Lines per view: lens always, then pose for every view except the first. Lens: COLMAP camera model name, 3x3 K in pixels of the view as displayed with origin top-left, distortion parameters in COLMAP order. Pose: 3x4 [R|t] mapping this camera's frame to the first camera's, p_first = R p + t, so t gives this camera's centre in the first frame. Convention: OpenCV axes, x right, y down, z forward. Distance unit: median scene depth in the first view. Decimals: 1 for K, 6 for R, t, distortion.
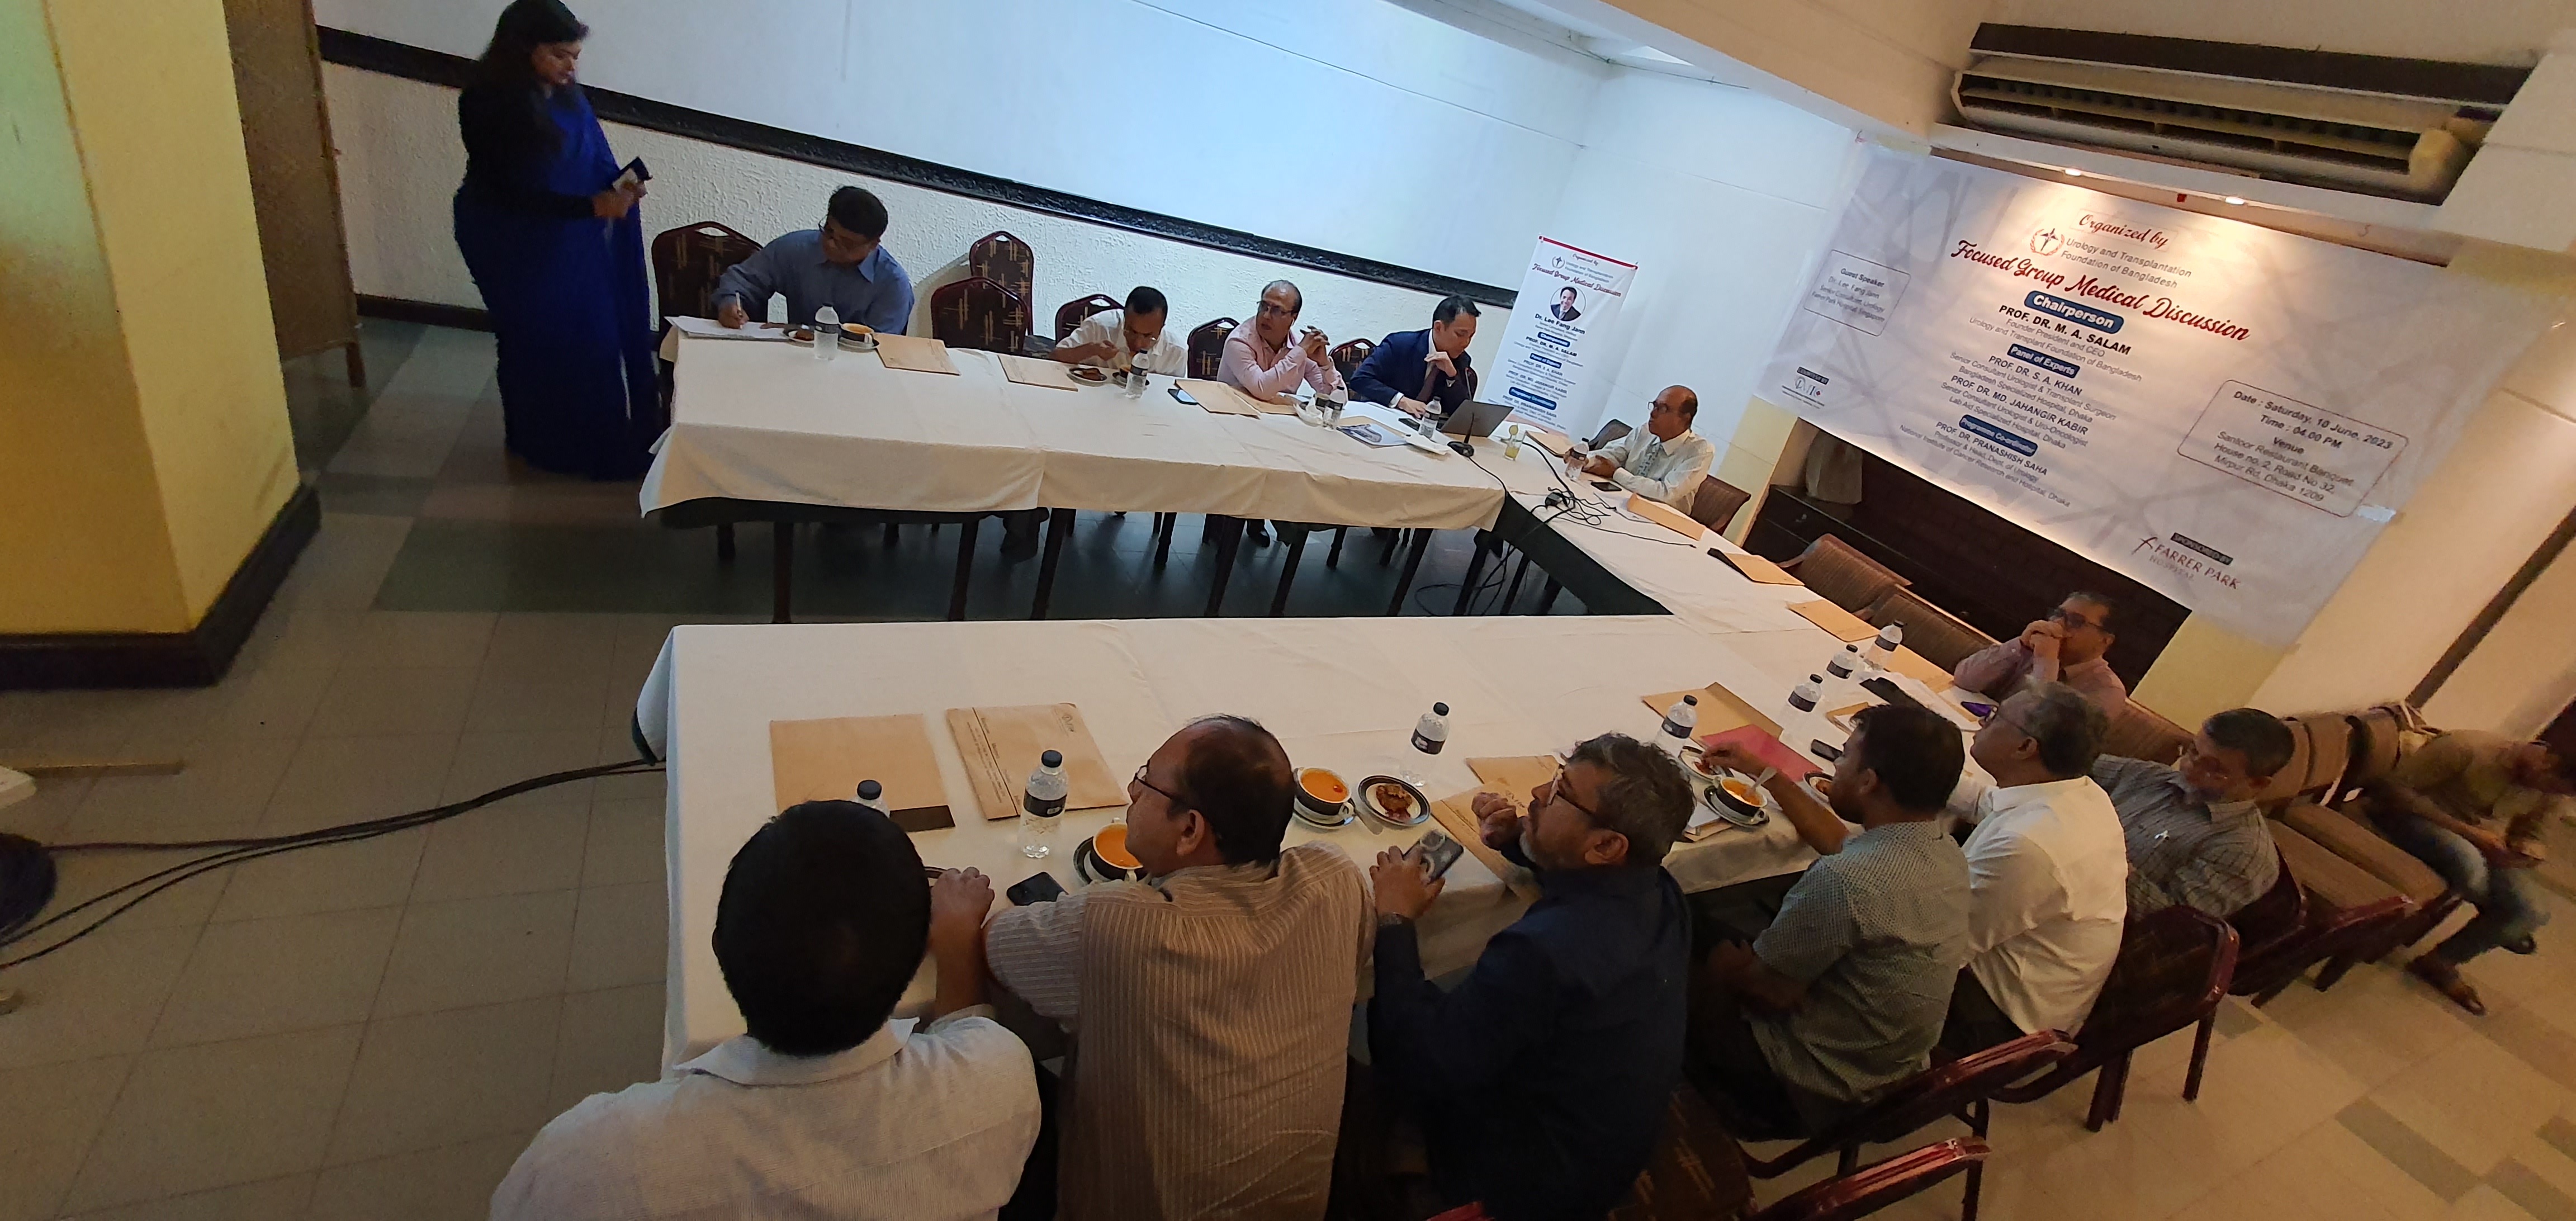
lens RADIAL K [[1016.9, 0, 1295.6], [0, 1016.9, 602.3], [0, 0, 1]] dist [-0.001758, 0.000004]
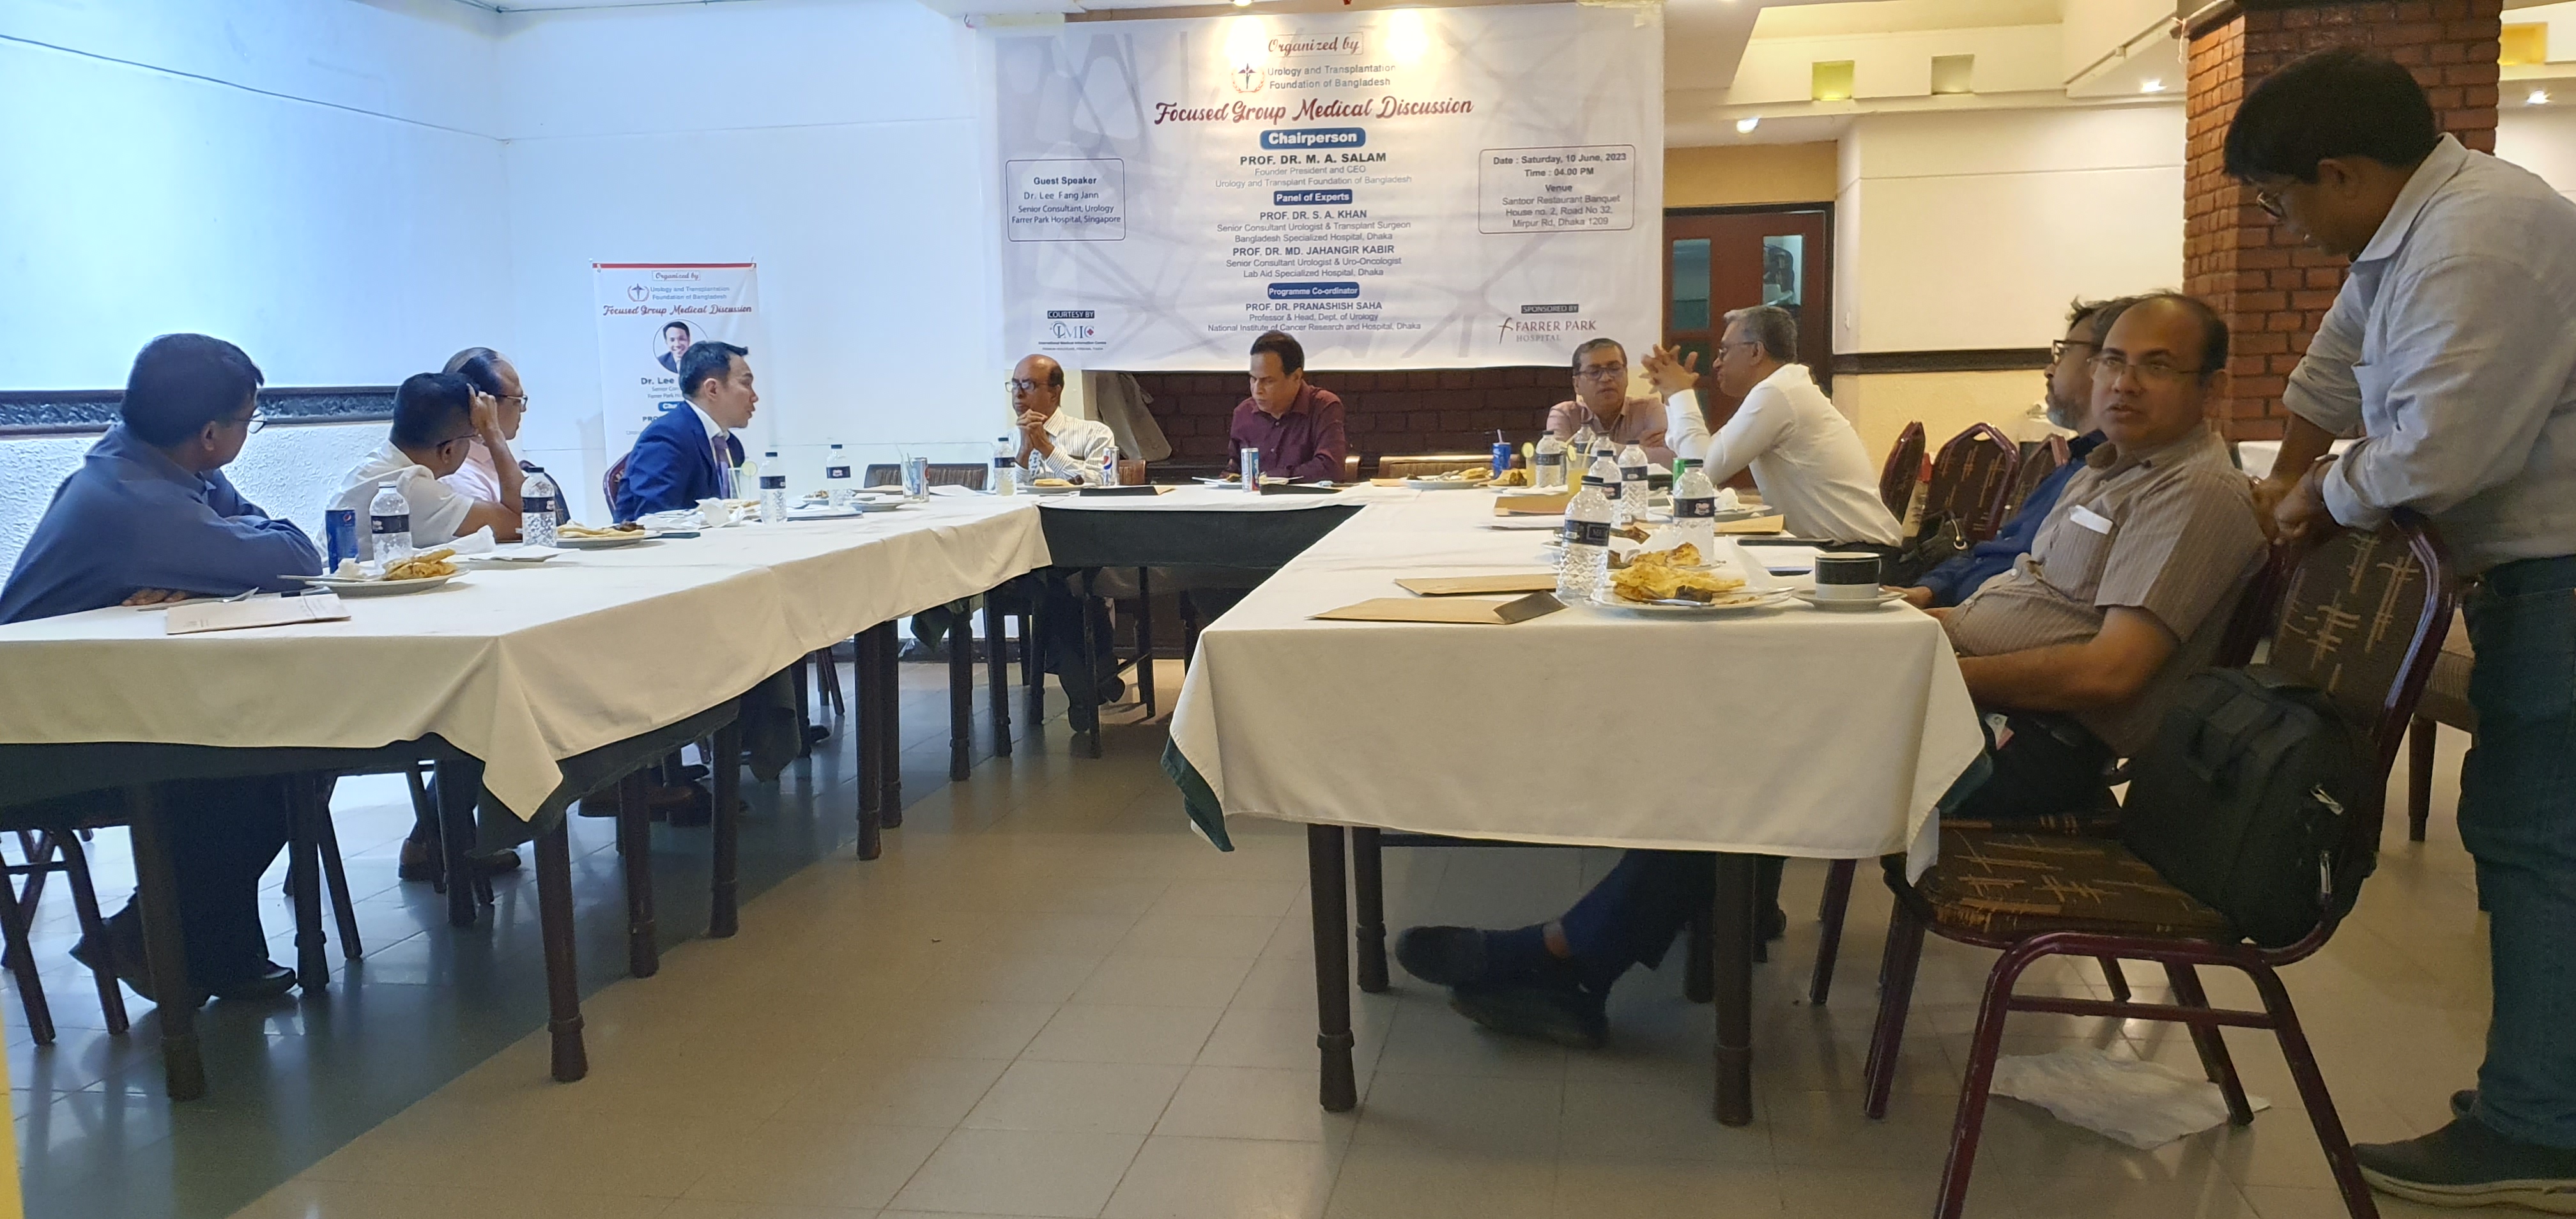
lens RADIAL K [[1948.0, 0, 1277.6], [0, 1948.0, 639.8], [0, 0, 1]] dist [0.161047, -0.394621]
pose [[0.563890, -0.380911, 0.732758, -0.691569], [0.521485, 0.852240, 0.041717, 0.003000], [-0.640377, 0.358599, 0.679209, -0.002347]]
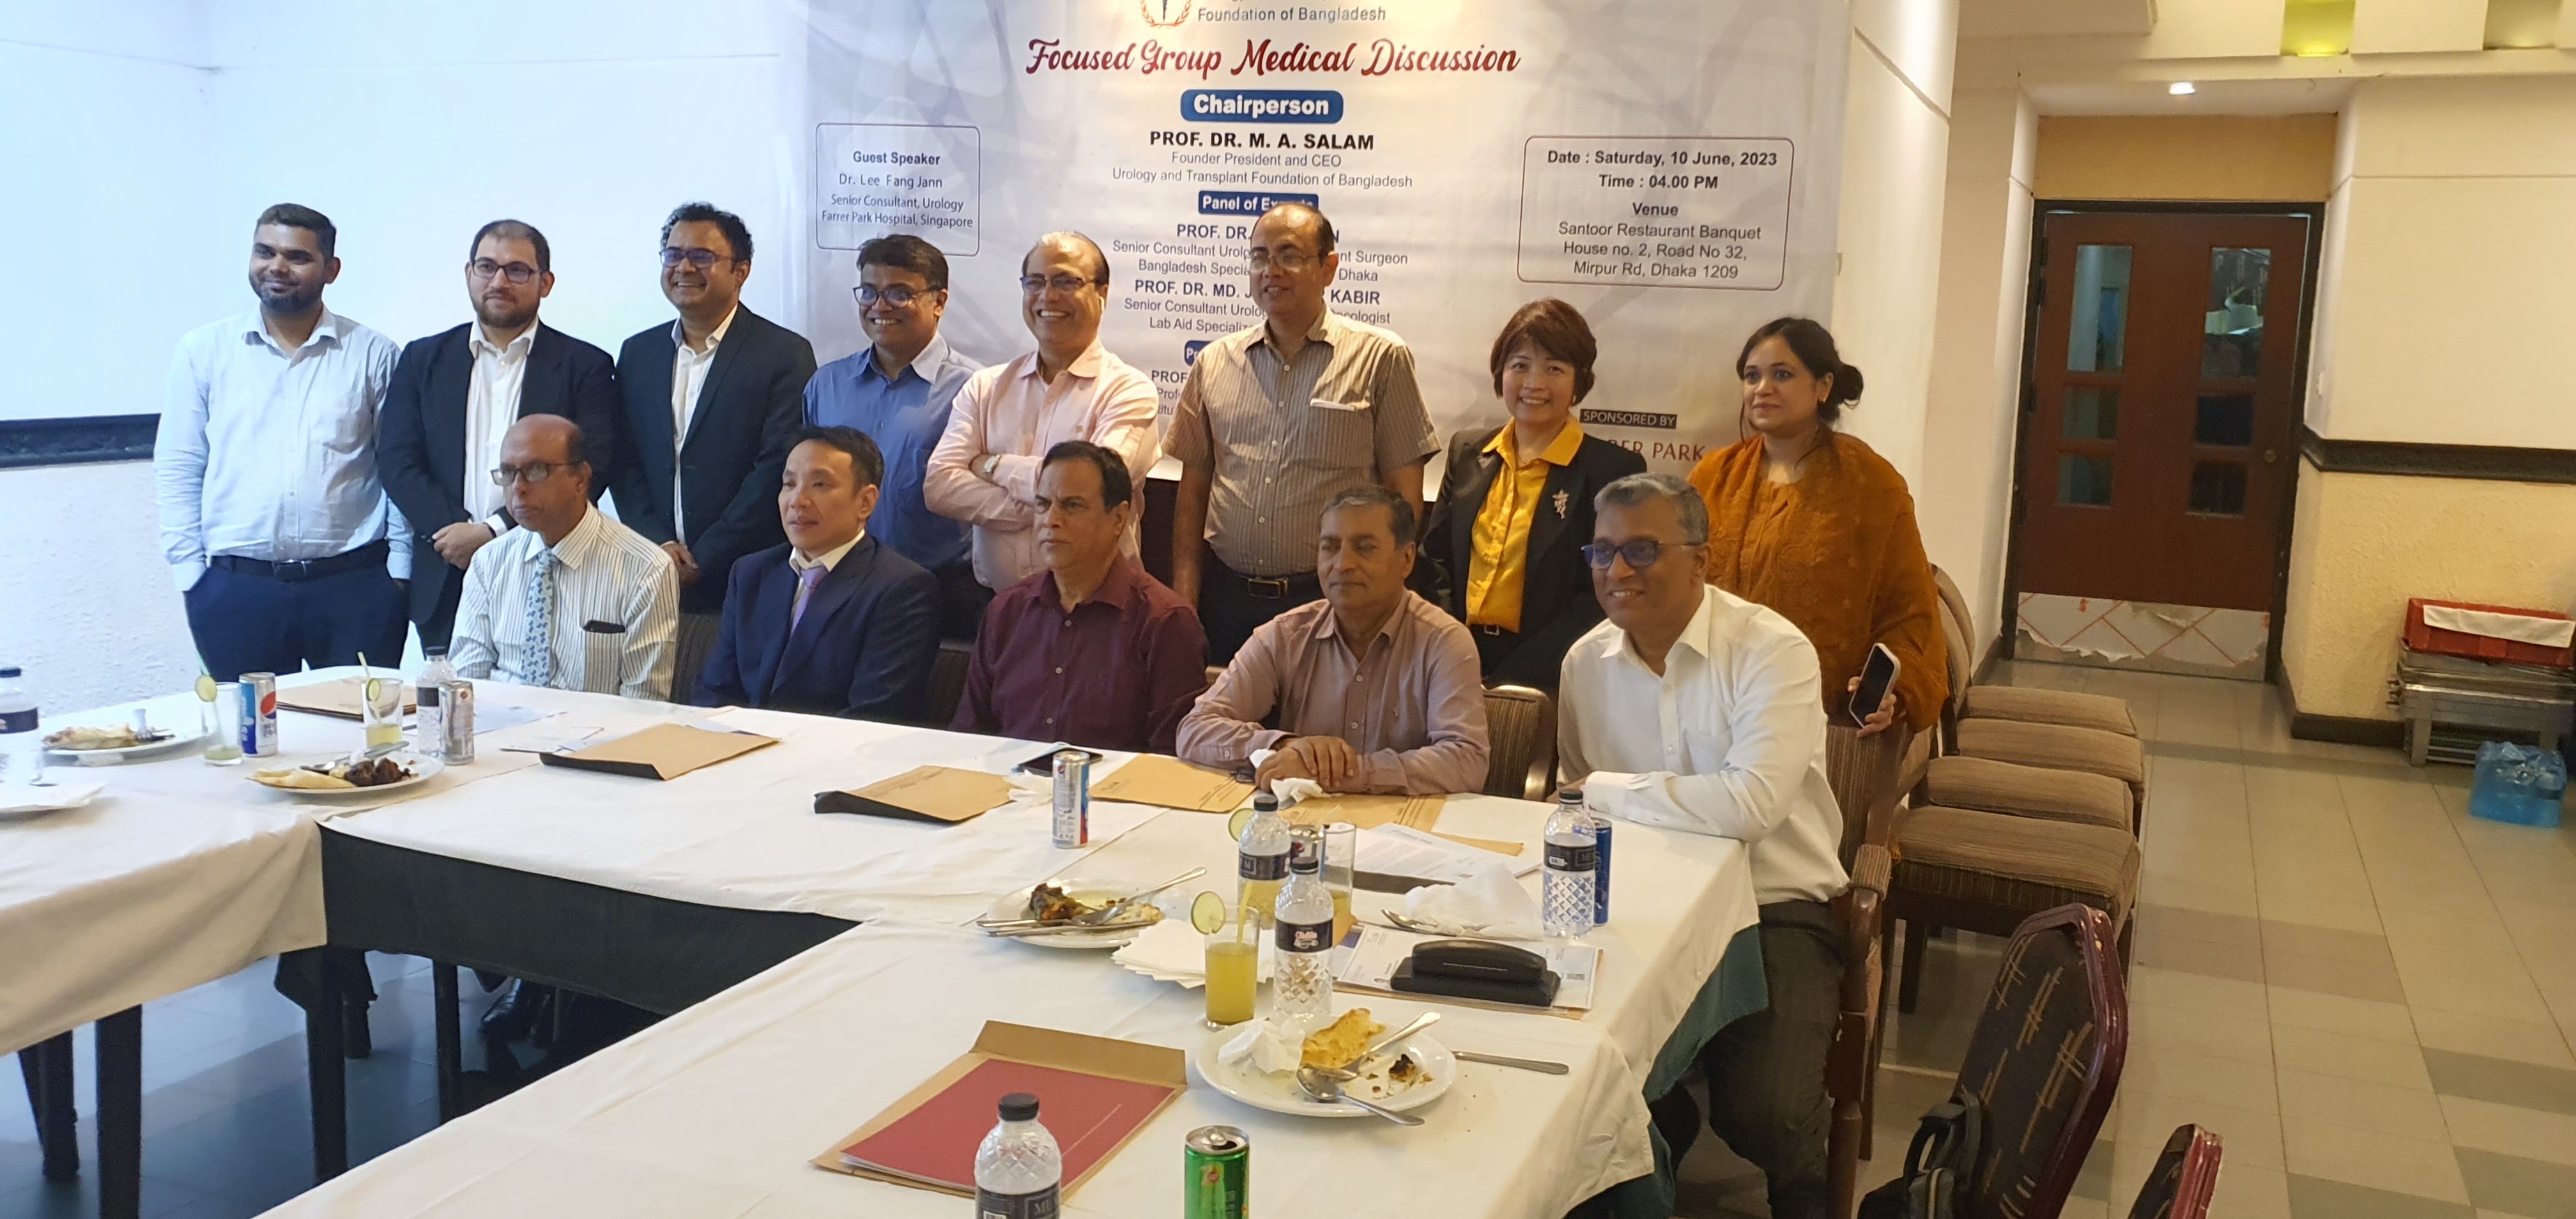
lens RADIAL K [[1993.5, 0, 1301.5], [0, 1993.5, 609.1], [0, 0, 1]] dist [0.152472, -0.277554]
pose [[0.741694, -0.333794, 0.581782, 0.072059], [0.444267, 0.894309, -0.053276, 0.018092], [-0.502510, 0.297982, 0.811598, 0.202907]]
